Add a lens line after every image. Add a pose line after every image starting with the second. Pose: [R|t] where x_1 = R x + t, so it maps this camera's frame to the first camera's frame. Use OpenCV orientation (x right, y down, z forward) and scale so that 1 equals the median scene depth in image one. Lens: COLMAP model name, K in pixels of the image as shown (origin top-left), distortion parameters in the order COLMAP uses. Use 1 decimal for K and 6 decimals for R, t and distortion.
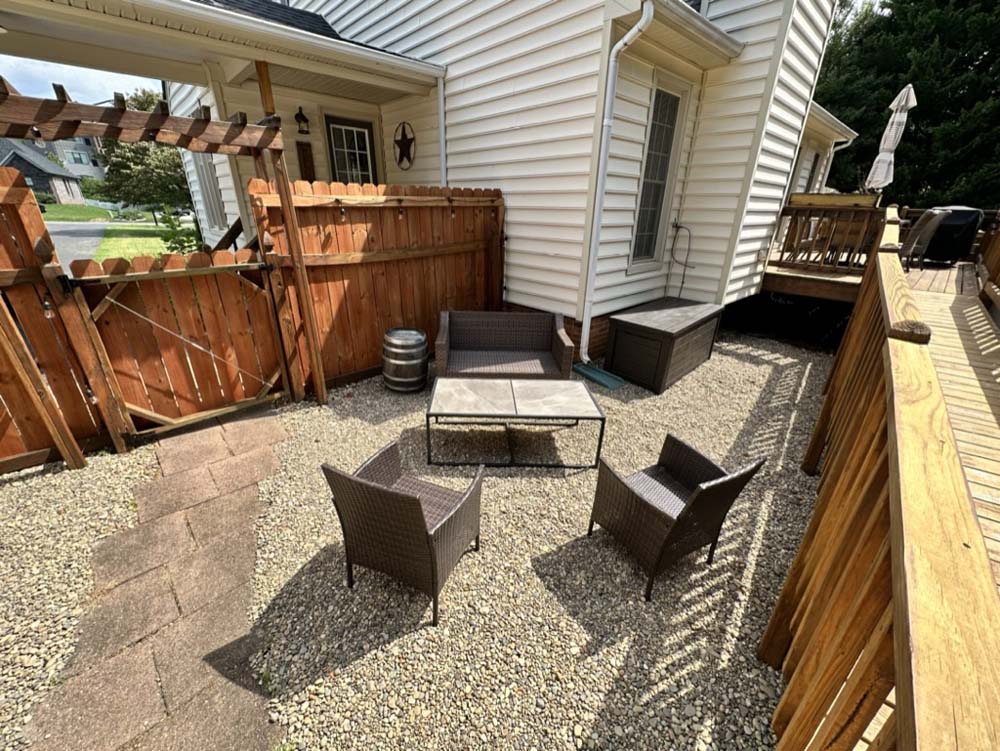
lens RADIAL K [[398.3, 0, 505.4], [0, 398.3, 378.8], [0, 0, 1]] dist [0.000142, -0.000023]
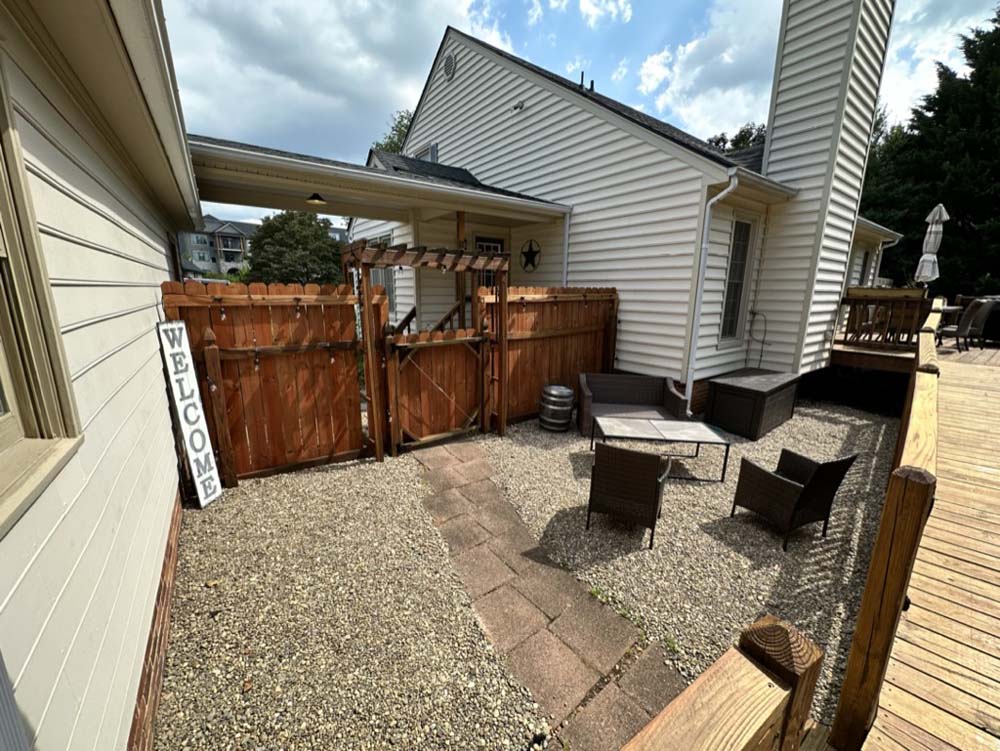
lens RADIAL K [[398.3, 0, 507.4], [0, 398.3, 377.2], [0, 0, 1]] dist [0.000142, -0.000023]
pose [[0.994059, 0.017529, -0.107422, -0.292666], [-0.038127, 0.980494, -0.192816, 0.128570], [0.101946, 0.195766, 0.975337, -0.387557]]
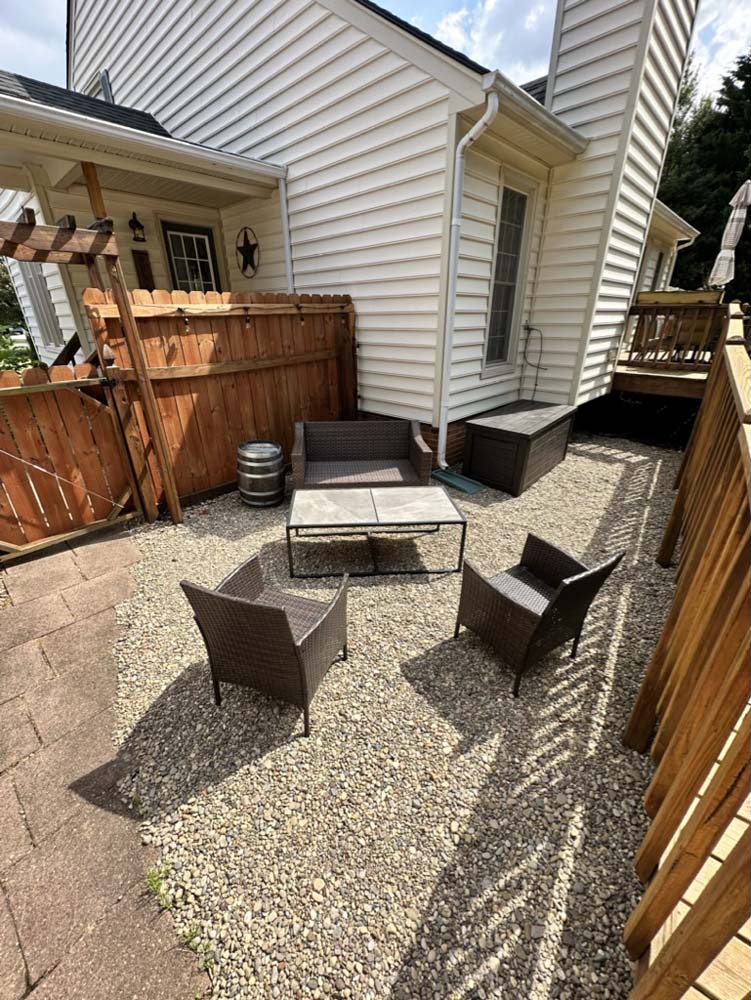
lens RADIAL K [[398.3, 0, 381.4], [0, 398.3, 503.0], [0, 0, 1]] dist [0.000142, -0.000023]
pose [[0.997856, -0.048138, 0.044345, -0.003496], [0.046710, 0.998373, 0.032694, 0.006830], [-0.045847, -0.030553, 0.998481, 0.007841]]
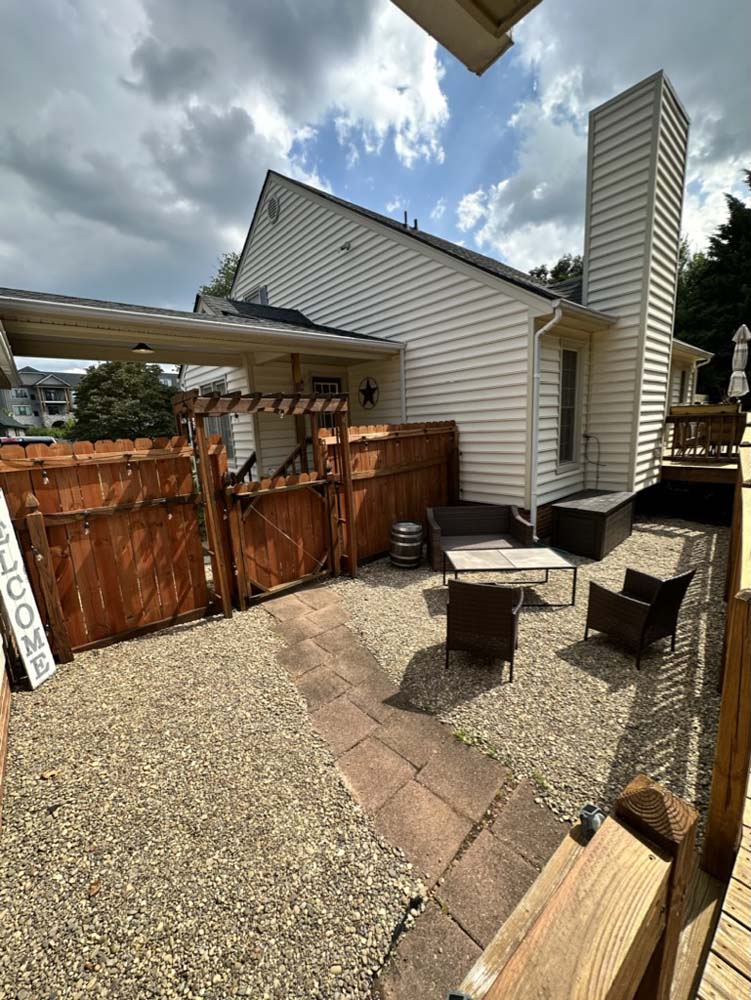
lens RADIAL K [[398.3, 0, 383.3], [0, 398.3, 502.0], [0, 0, 1]] dist [0.000142, -0.000023]
pose [[0.997519, -0.060987, -0.035174, -0.291648], [0.052033, 0.975182, -0.215206, 0.107732], [0.047426, 0.212841, 0.975935, -0.379330]]
